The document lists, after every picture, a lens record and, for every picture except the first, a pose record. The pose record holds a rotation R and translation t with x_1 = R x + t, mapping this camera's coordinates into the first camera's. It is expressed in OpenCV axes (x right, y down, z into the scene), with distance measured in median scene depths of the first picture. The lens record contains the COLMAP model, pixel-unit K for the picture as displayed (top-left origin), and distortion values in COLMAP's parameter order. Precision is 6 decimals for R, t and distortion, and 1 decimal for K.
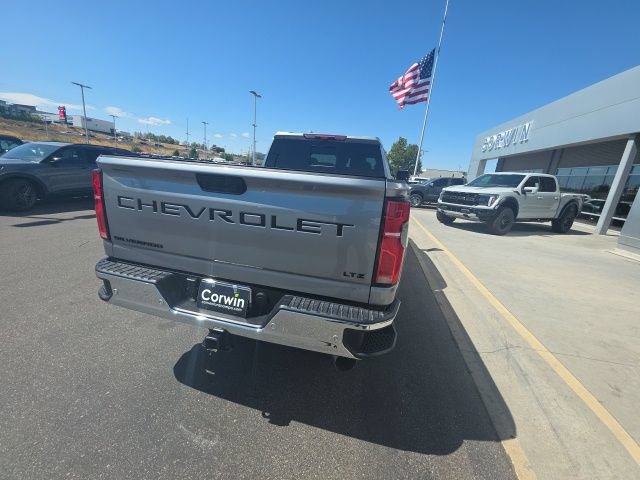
lens RADIAL K [[254.3, 0, 320.0], [0, 254.3, 240.0], [0, 0, 1]] dist [0.010569, -0.007866]
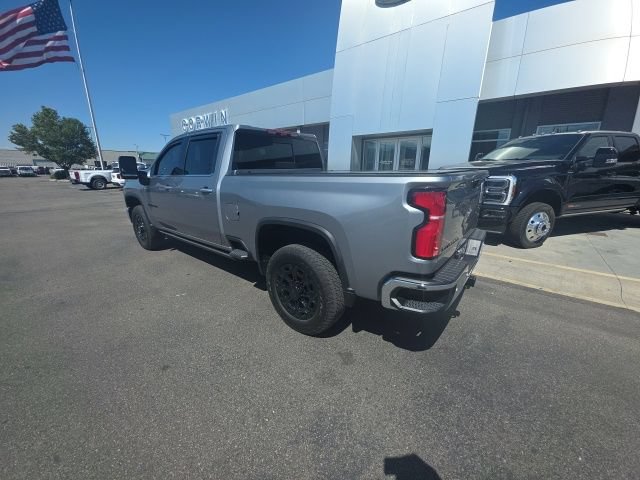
lens RADIAL K [[252.8, 0, 319.2], [0, 252.8, 240.5], [0, 0, 1]] dist [0.012816, -0.007769]
pose [[0.432592, -0.333616, 0.837594, -1.826434], [0.265025, 0.935029, 0.235547, -0.417921], [-0.861757, 0.120088, 0.492903, 0.871157]]
